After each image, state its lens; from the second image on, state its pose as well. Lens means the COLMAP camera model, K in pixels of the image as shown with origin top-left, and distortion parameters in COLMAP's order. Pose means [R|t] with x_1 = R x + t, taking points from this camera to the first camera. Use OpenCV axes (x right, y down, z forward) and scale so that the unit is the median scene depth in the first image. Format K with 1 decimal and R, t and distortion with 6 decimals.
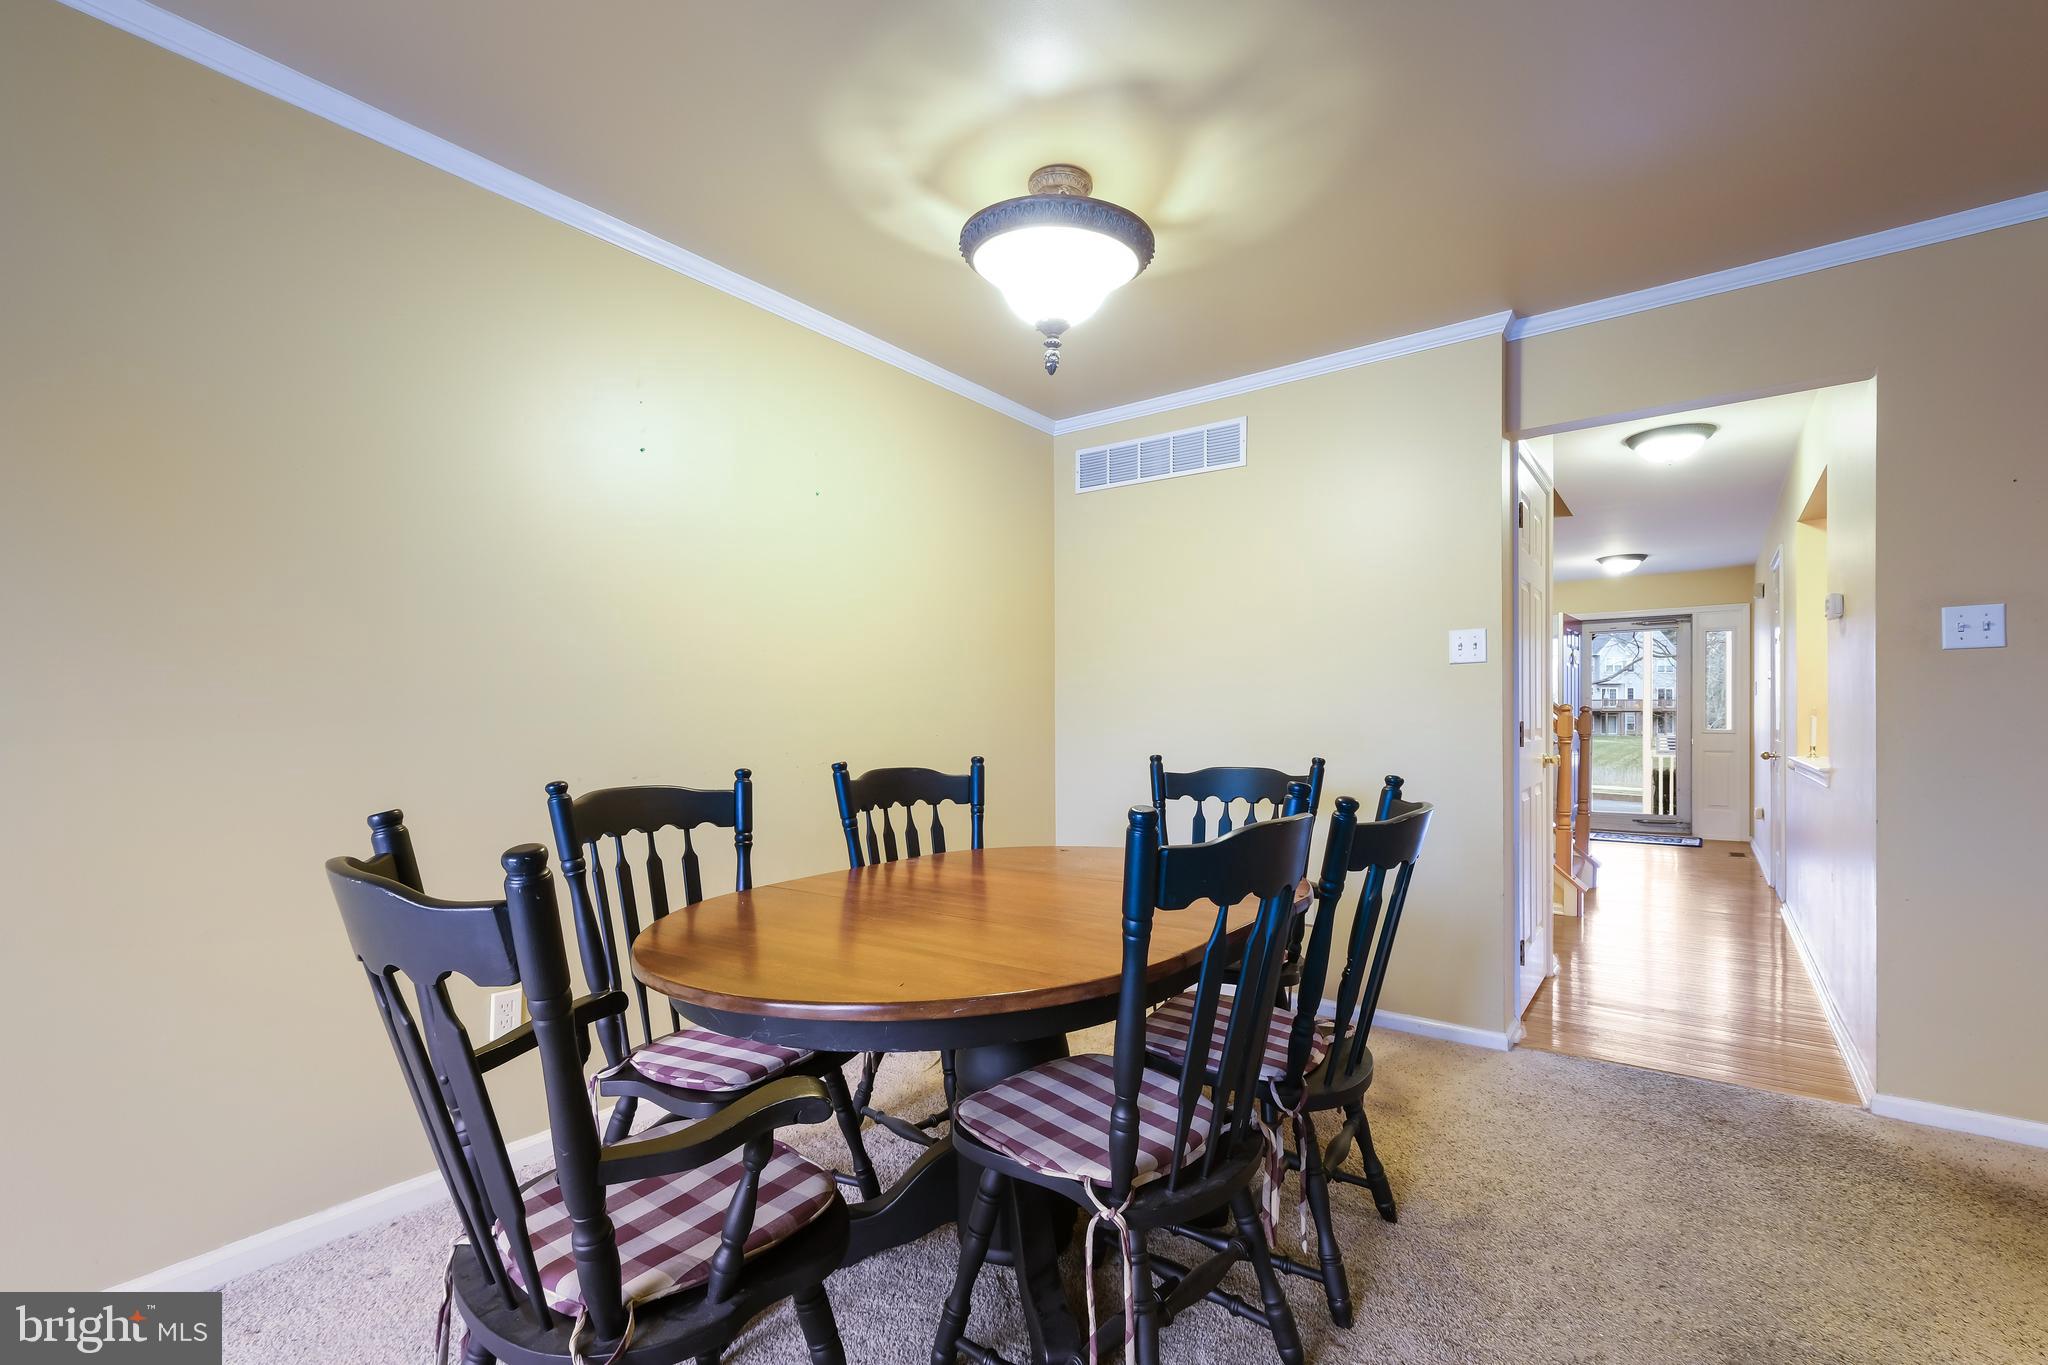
lens RADIAL K [[899.2, 0, 1023.3], [0, 899.2, 720.4], [0, 0, 1]] dist [0.007935, -0.000159]
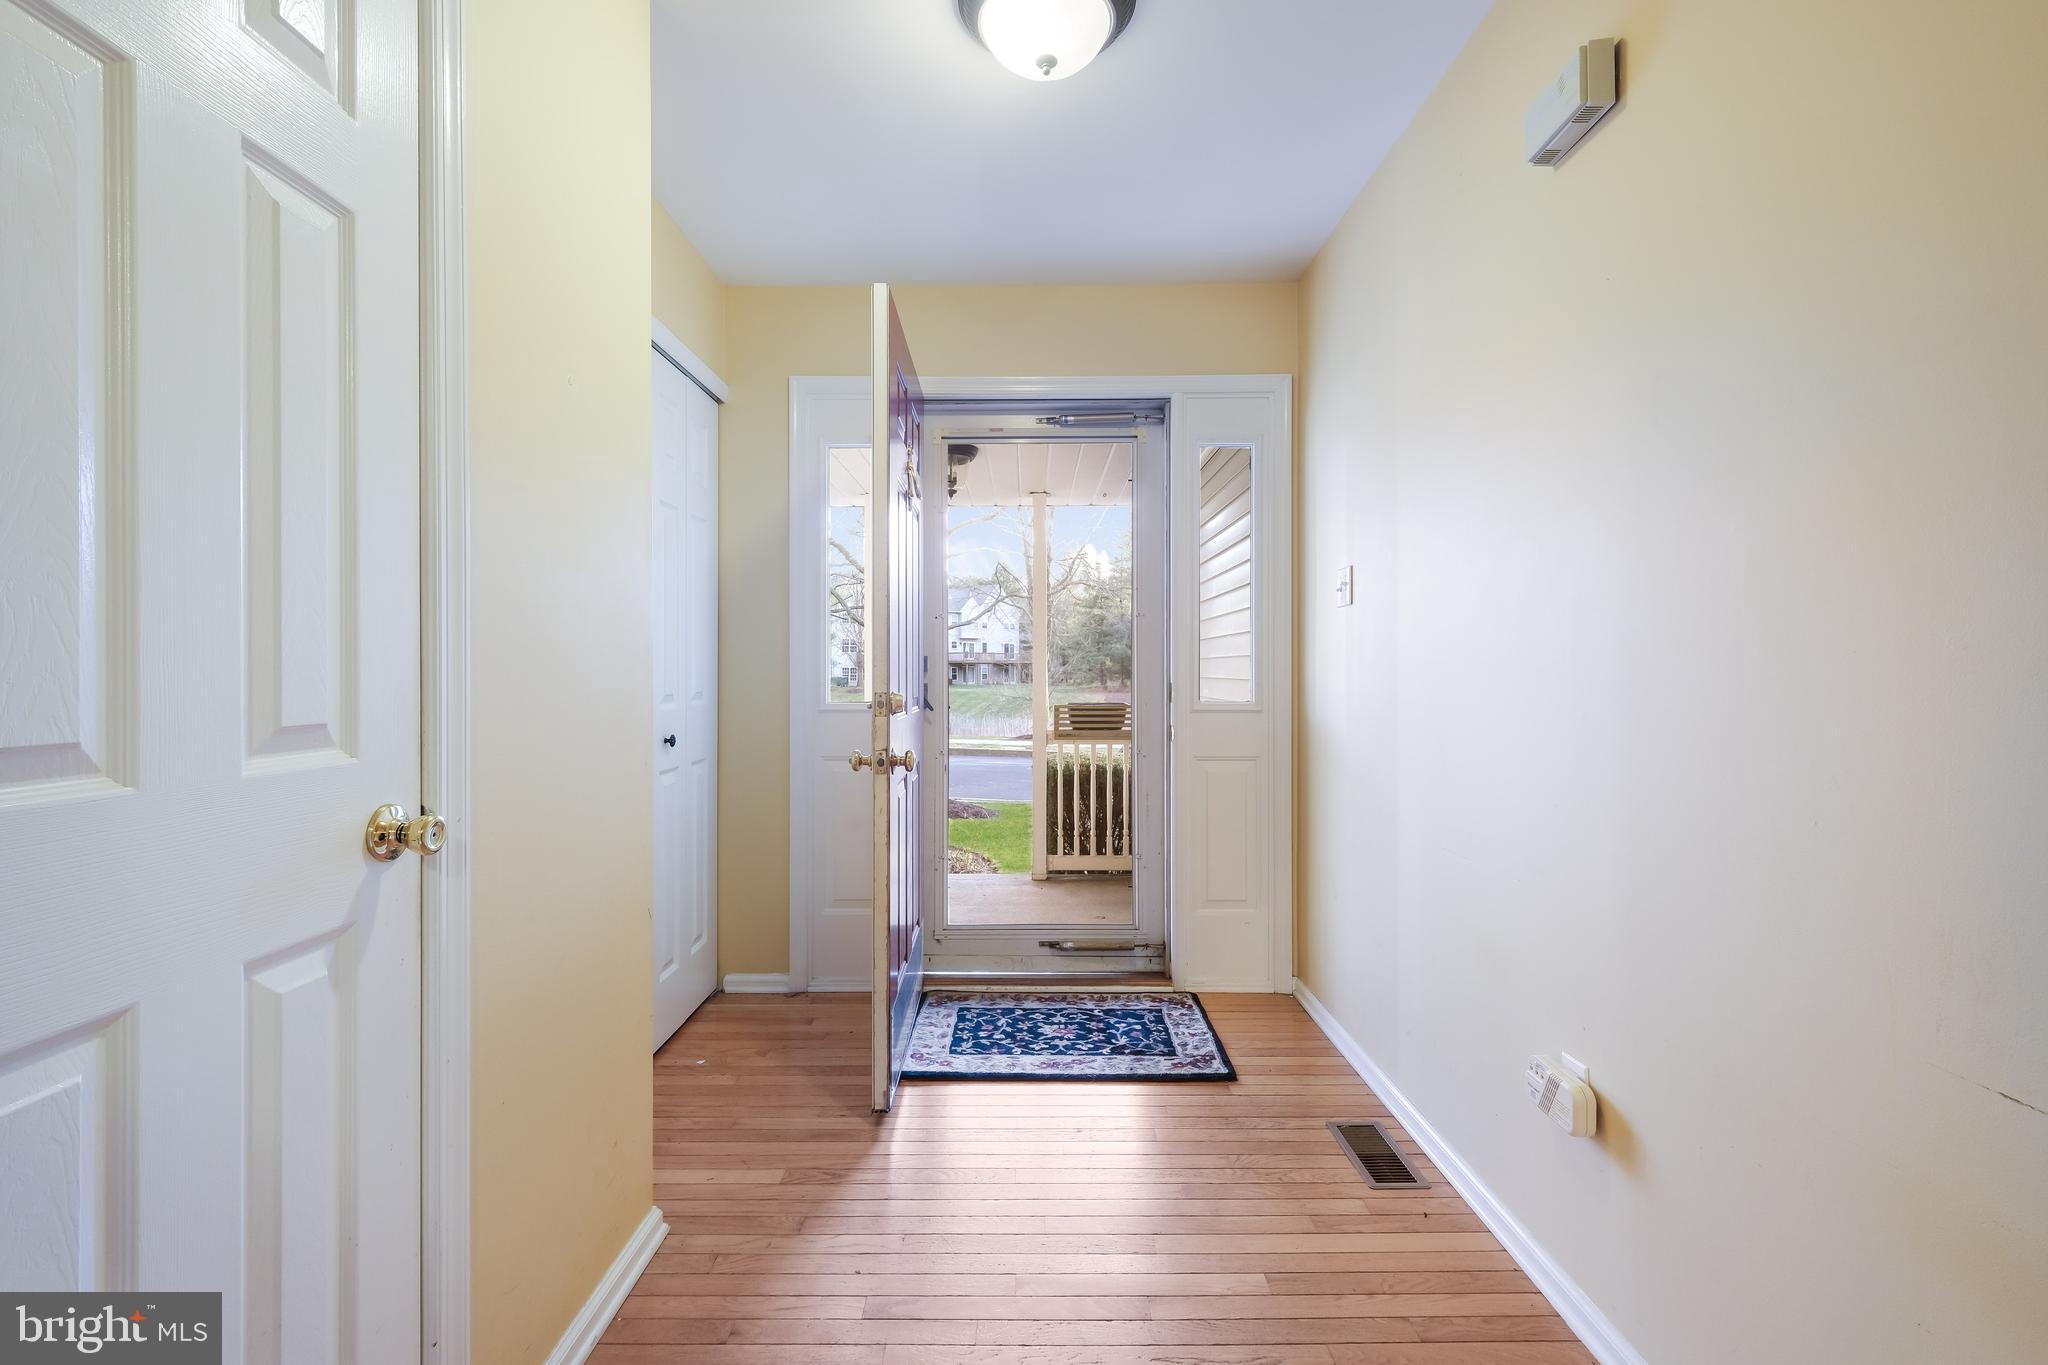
lens RADIAL K [[899.2, 0, 1027.6], [0, 899.2, 666.9], [0, 0, 1]] dist [0.007935, -0.000159]
pose [[0.801016, 0.000296, 0.598643, 0.932643], [0.002707, 0.999988, -0.004116, -0.006404], [-0.598637, 0.004918, 0.801006, 1.468244]]
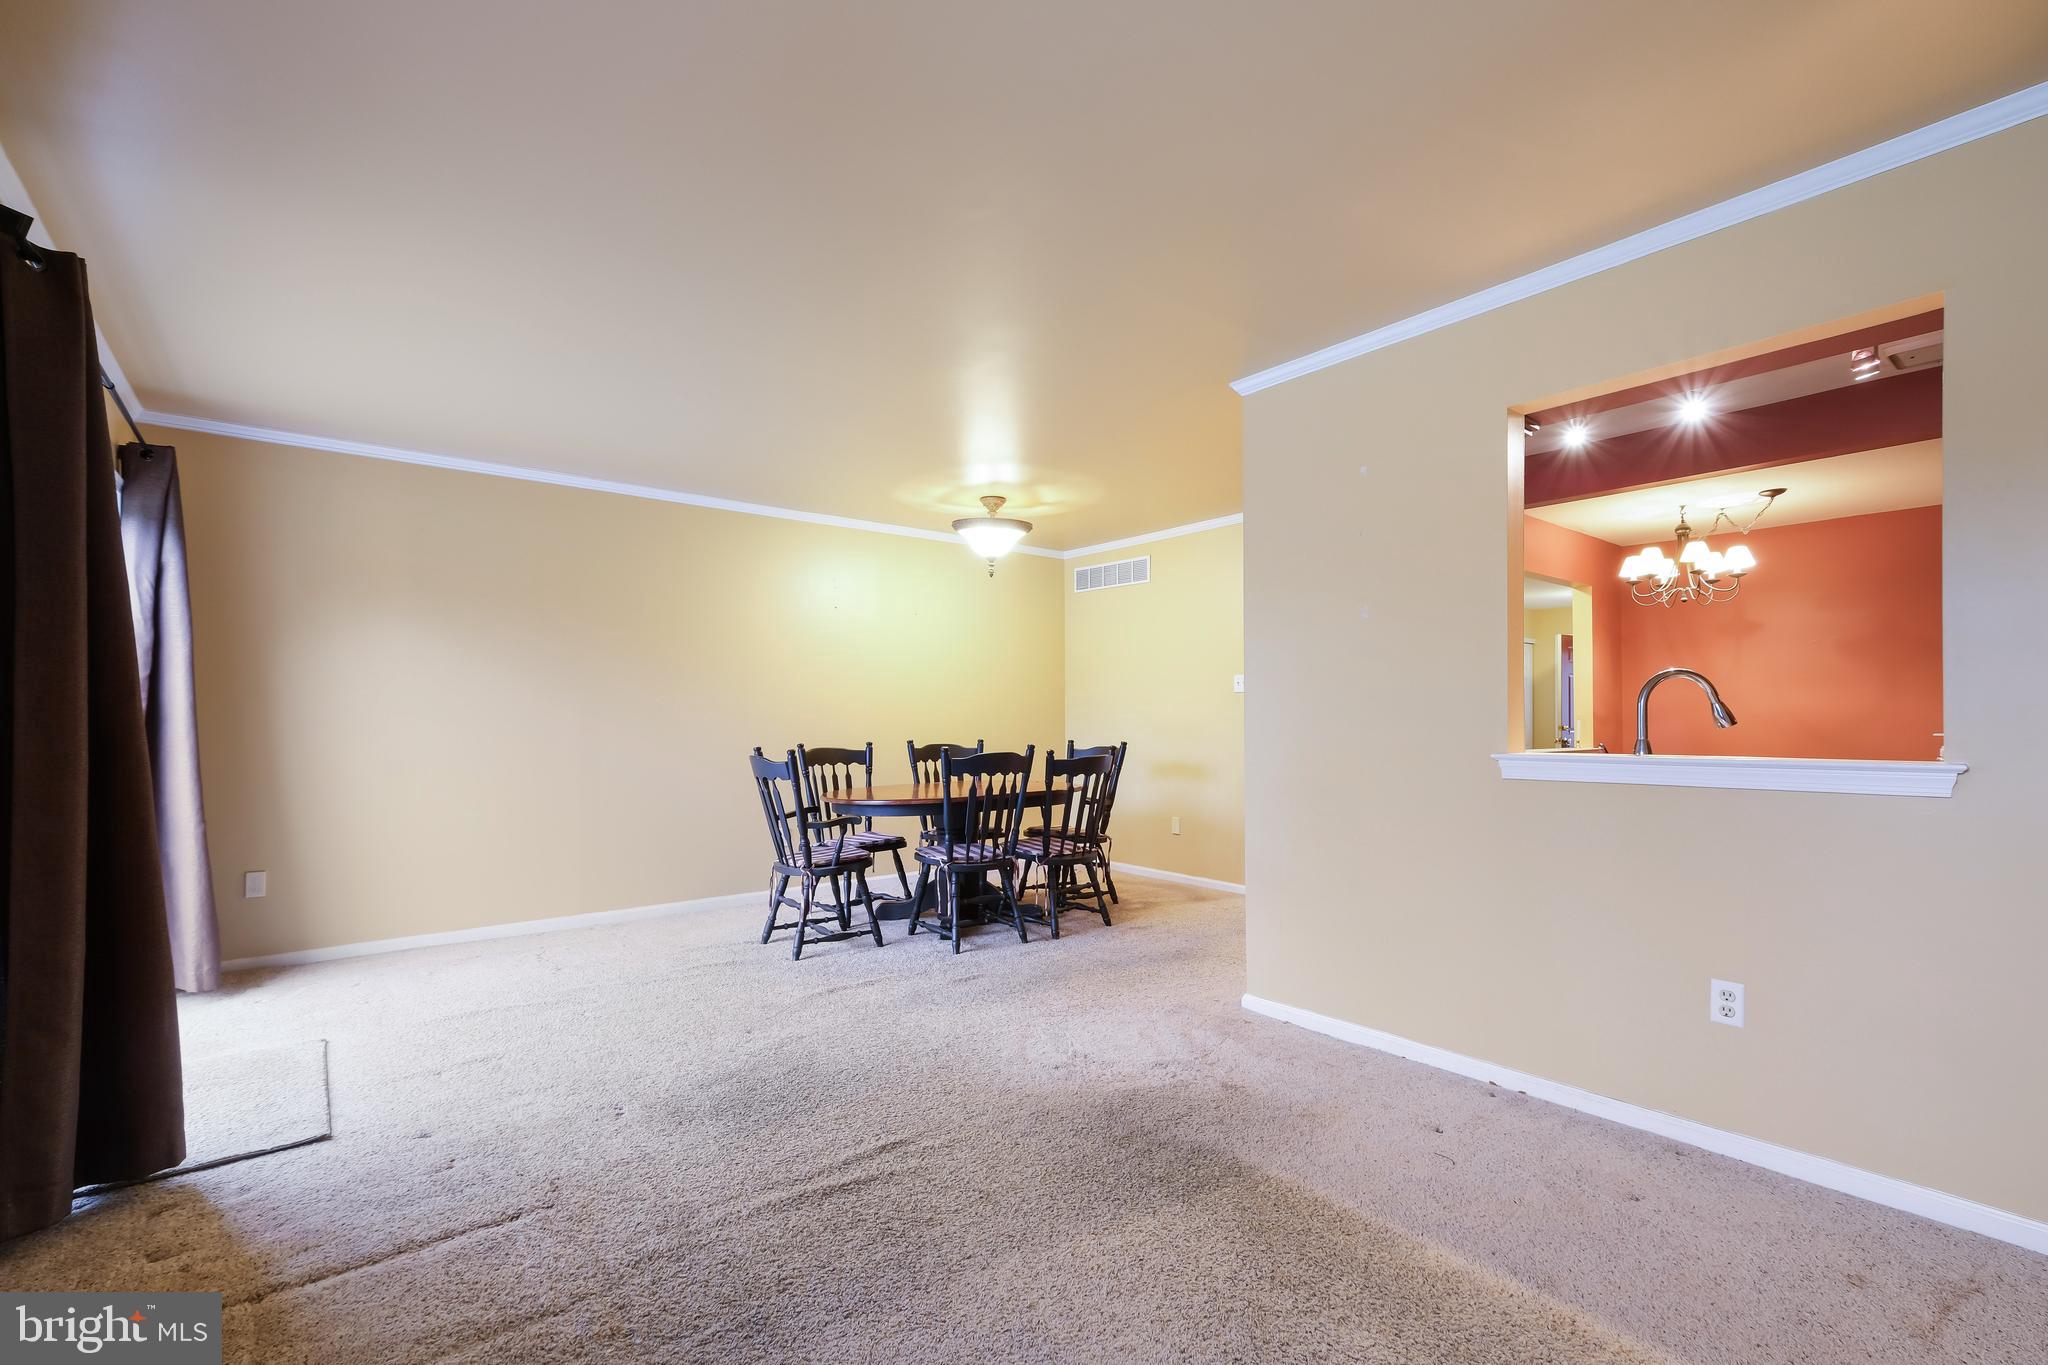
lens RADIAL K [[899.2, 0, 1023.8], [0, 899.2, 693.4], [0, 0, 1]] dist [0.007935, -0.000159]
pose [[0.968705, -0.007153, -0.248113, 0.407642], [0.000357, 0.999624, -0.027423, -0.007366], [0.248216, 0.026477, 0.968343, -0.741883]]
